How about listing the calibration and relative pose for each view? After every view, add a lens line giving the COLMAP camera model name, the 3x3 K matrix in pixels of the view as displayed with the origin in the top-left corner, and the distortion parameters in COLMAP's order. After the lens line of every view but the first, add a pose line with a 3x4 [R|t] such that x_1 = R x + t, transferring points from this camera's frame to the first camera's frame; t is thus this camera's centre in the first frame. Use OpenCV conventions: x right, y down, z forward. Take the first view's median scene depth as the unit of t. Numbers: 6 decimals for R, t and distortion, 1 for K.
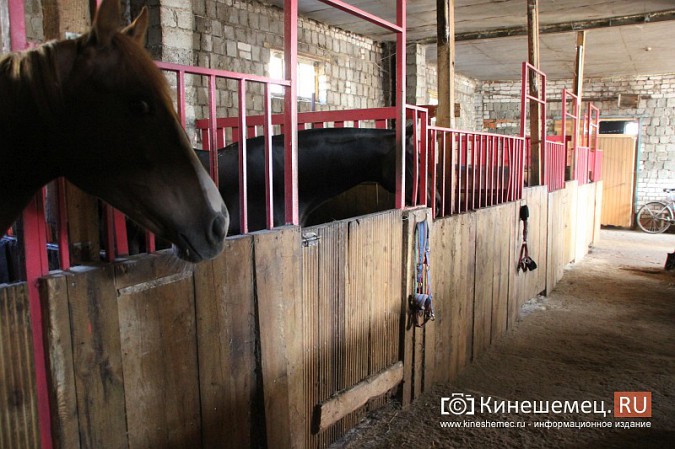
lens RADIAL K [[586.0, 0, 337.5], [0, 586.0, 224.5], [0, 0, 1]] dist [-0.133014, 0.156432]
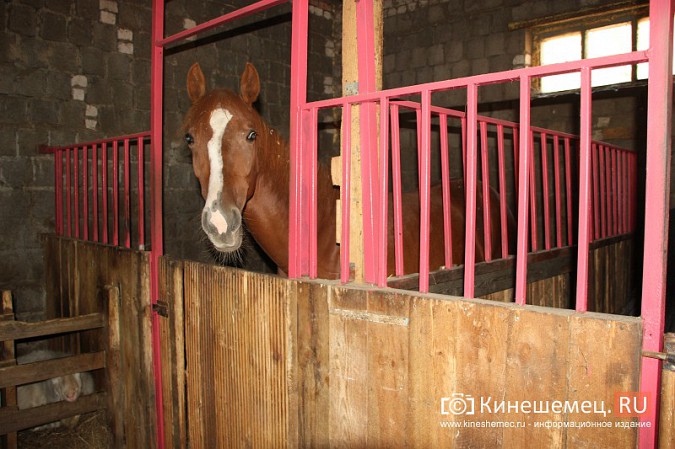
lens RADIAL K [[586.0, 0, 337.5], [0, 586.0, 224.5], [0, 0, 1]] dist [-0.133014, 0.156432]
pose [[-0.211491, 0.059631, -0.975559, 0.165163], [-0.110787, 0.990241, 0.084546, -0.033320], [0.971081, 0.125960, -0.202821, 0.284133]]
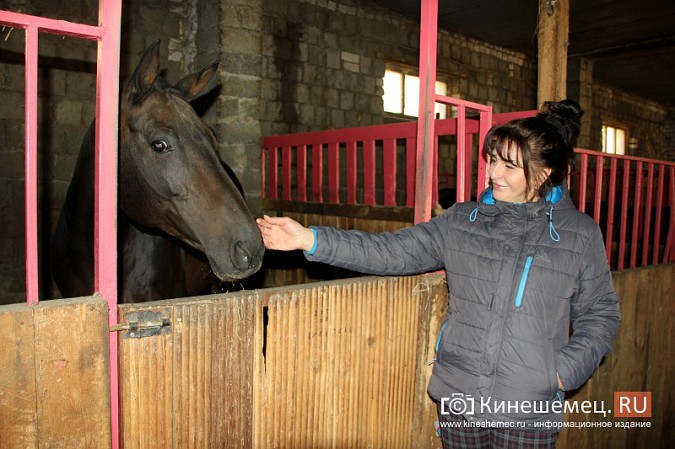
lens RADIAL K [[605.4, 0, 334.4], [0, 605.4, 205.7], [0, 0, 1]] dist [-0.150811, 0.141961]
pose [[0.951846, 0.041482, -0.303758, 0.099677], [-0.069175, 0.994312, -0.080979, -0.018199], [0.298672, 0.098092, 0.949301, 0.186629]]
